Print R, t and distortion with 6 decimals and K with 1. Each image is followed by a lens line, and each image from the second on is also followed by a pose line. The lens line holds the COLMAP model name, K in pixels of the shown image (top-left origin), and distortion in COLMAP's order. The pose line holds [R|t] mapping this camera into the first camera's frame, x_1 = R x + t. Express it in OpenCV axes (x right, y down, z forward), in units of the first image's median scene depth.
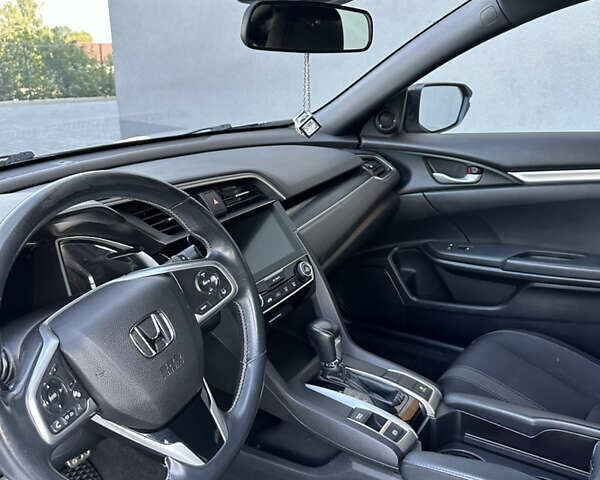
lens RADIAL K [[569.8, 0, 299.5], [0, 569.8, 234.9], [0, 0, 1]] dist [0.029229, 0.000000]
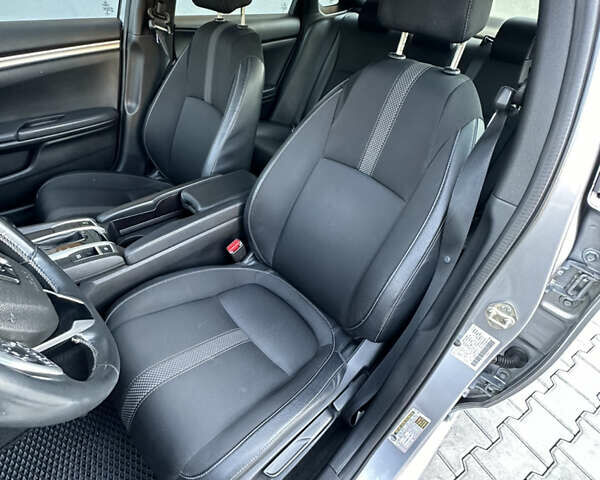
lens RADIAL K [[320.5, 0, 298.5], [0, 320.5, 236.5], [0, 0, 1]] dist [-0.005142, -0.001096]
pose [[0.233097, -0.565480, 0.791137, -0.342921], [0.188528, 0.824390, 0.533702, -0.049898], [-0.954004, 0.024747, 0.298772, 0.192717]]
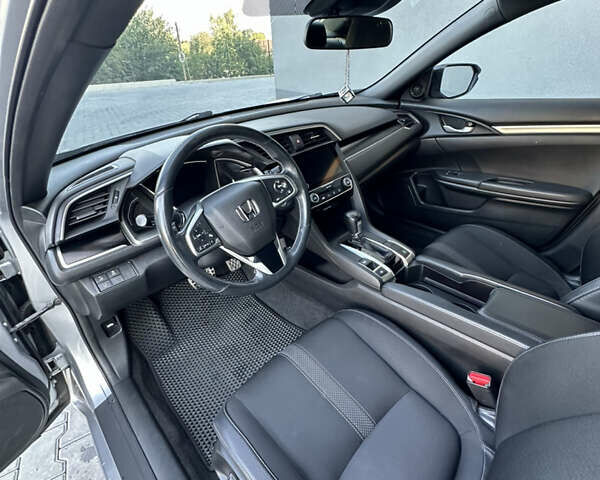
lens RADIAL K [[320.5, 0, 302.7], [0, 320.5, 242.0], [0, 0, 1]] dist [-0.005142, -0.001096]
pose [[0.972894, 0.091871, -0.212218, 0.111390], [-0.036316, 0.967009, 0.252139, -0.006432], [0.228381, -0.237598, 0.944134, -0.028612]]
